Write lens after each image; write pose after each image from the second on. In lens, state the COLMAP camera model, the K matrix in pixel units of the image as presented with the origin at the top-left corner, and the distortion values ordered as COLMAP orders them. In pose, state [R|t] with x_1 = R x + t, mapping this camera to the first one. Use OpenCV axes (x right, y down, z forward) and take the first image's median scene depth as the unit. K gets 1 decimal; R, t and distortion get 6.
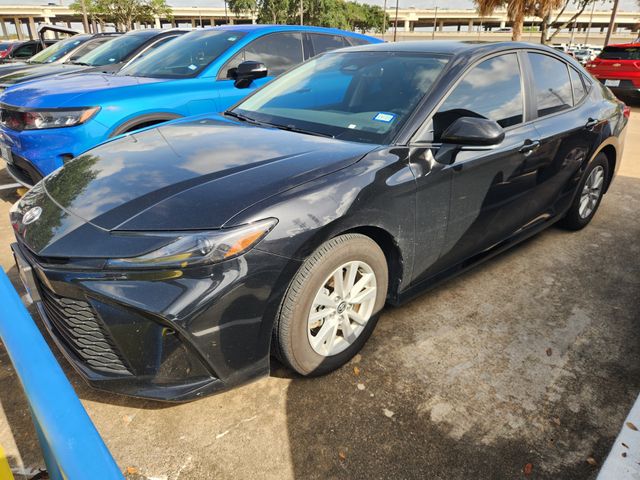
lens RADIAL K [[399.4, 0, 320.0], [0, 399.4, 240.0], [0, 0, 1]] dist [-0.000939, -0.001134]
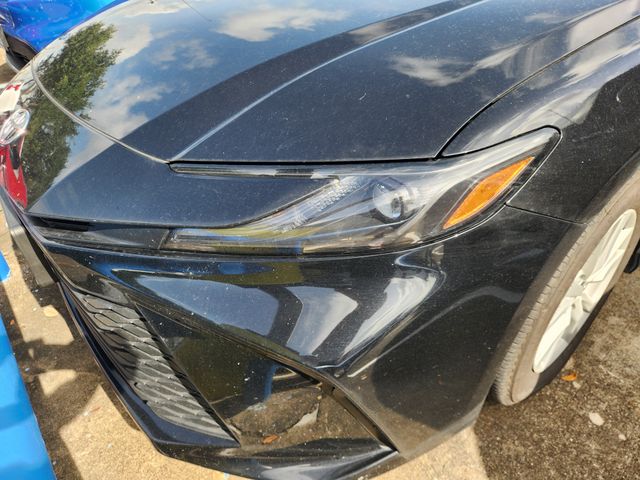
lens RADIAL K [[431.0, 0, 320.0], [0, 431.0, 240.0], [0, 0, 1]] dist [0.002119, 0.000621]
pose [[0.996023, 0.007459, -0.088783, -0.288423], [0.013242, 0.973029, 0.230303, -0.044728], [0.088106, -0.230563, 0.969060, 0.485827]]
